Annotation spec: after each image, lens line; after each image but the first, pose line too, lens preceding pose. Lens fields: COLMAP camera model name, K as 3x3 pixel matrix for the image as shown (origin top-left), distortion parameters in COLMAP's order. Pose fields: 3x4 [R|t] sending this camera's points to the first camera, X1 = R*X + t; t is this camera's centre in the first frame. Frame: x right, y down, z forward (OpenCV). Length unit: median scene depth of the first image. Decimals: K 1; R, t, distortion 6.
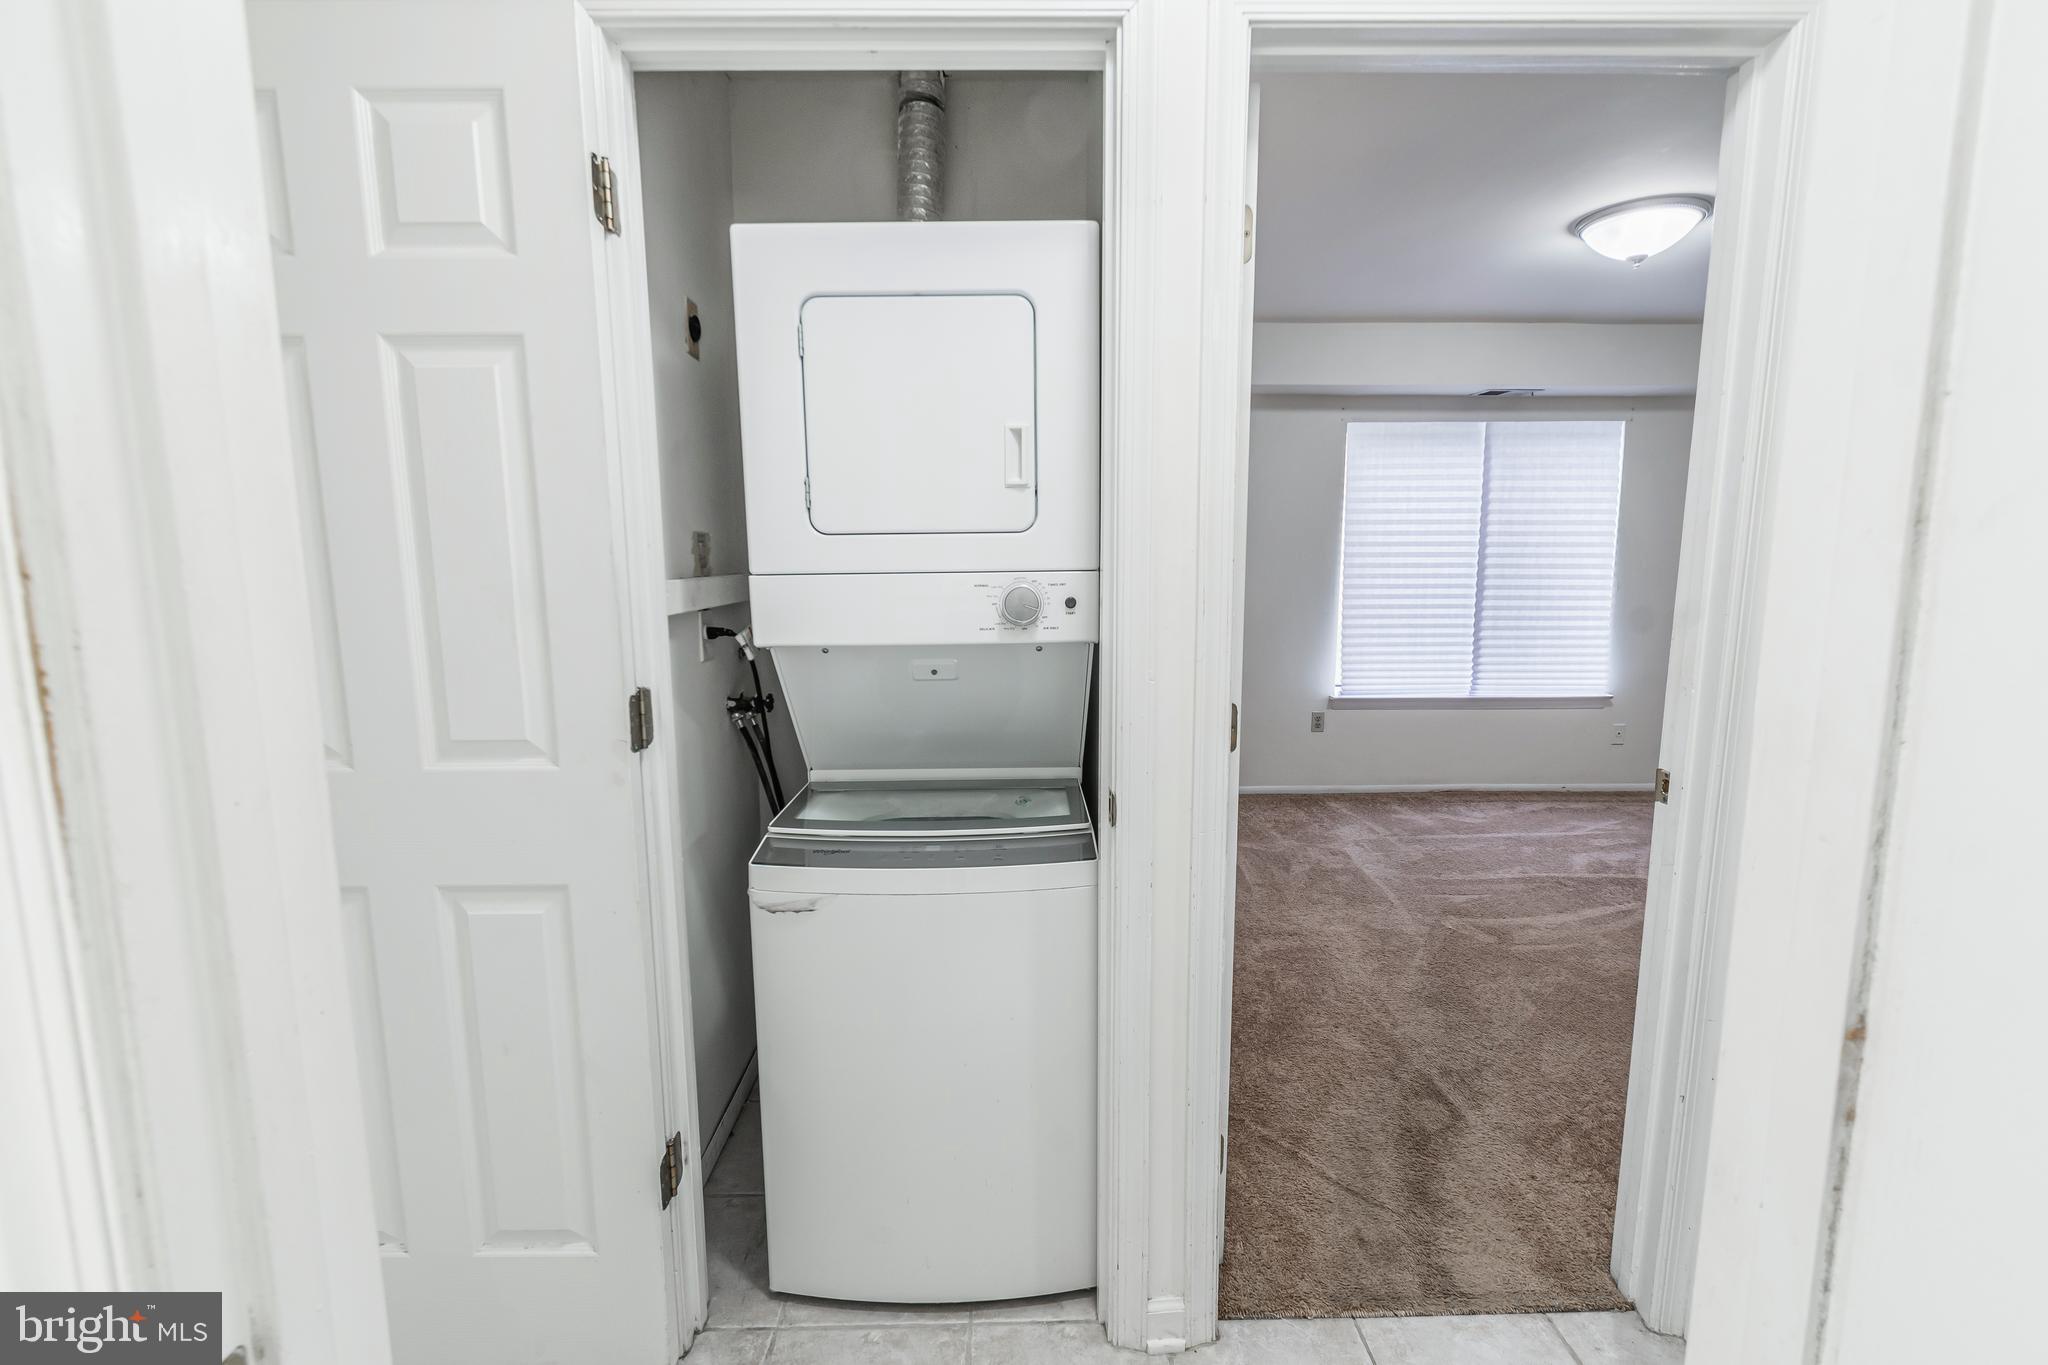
lens RADIAL K [[907.1, 0, 1020.0], [0, 907.1, 676.3], [0, 0, 1]] dist [-0.000369, 0.000306]
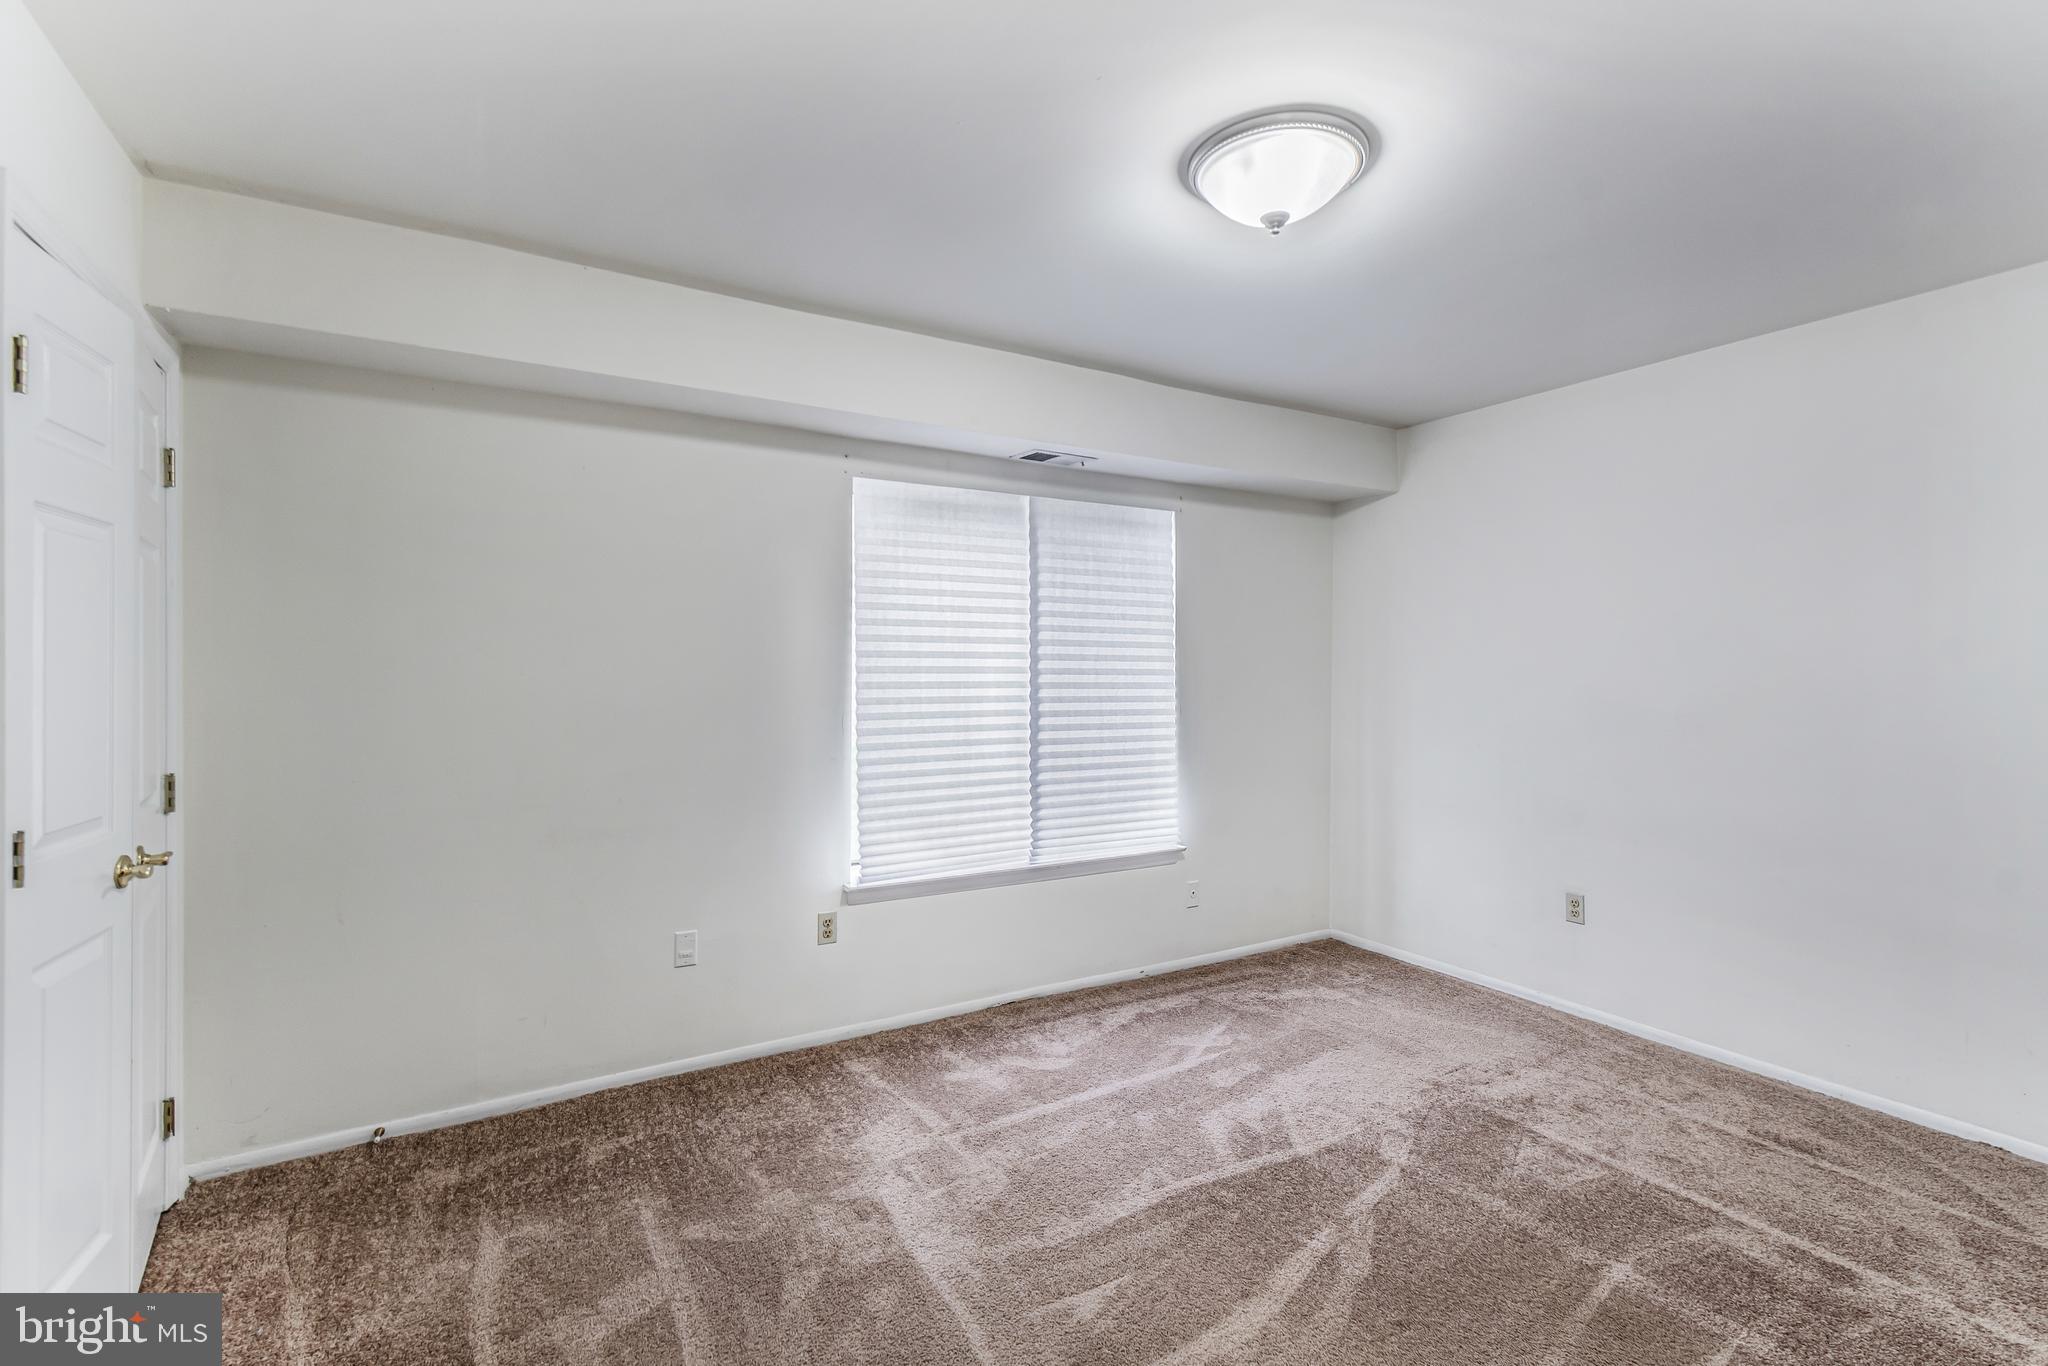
lens RADIAL K [[907.1, 0, 1020.0], [0, 907.1, 676.8], [0, 0, 1]] dist [-0.000369, 0.000306]
pose [[0.866106, 0.001222, 0.499858, 0.130175], [0.059071, 0.992740, -0.104779, -0.052519], [-0.496357, 0.120277, 0.859746, 0.372893]]
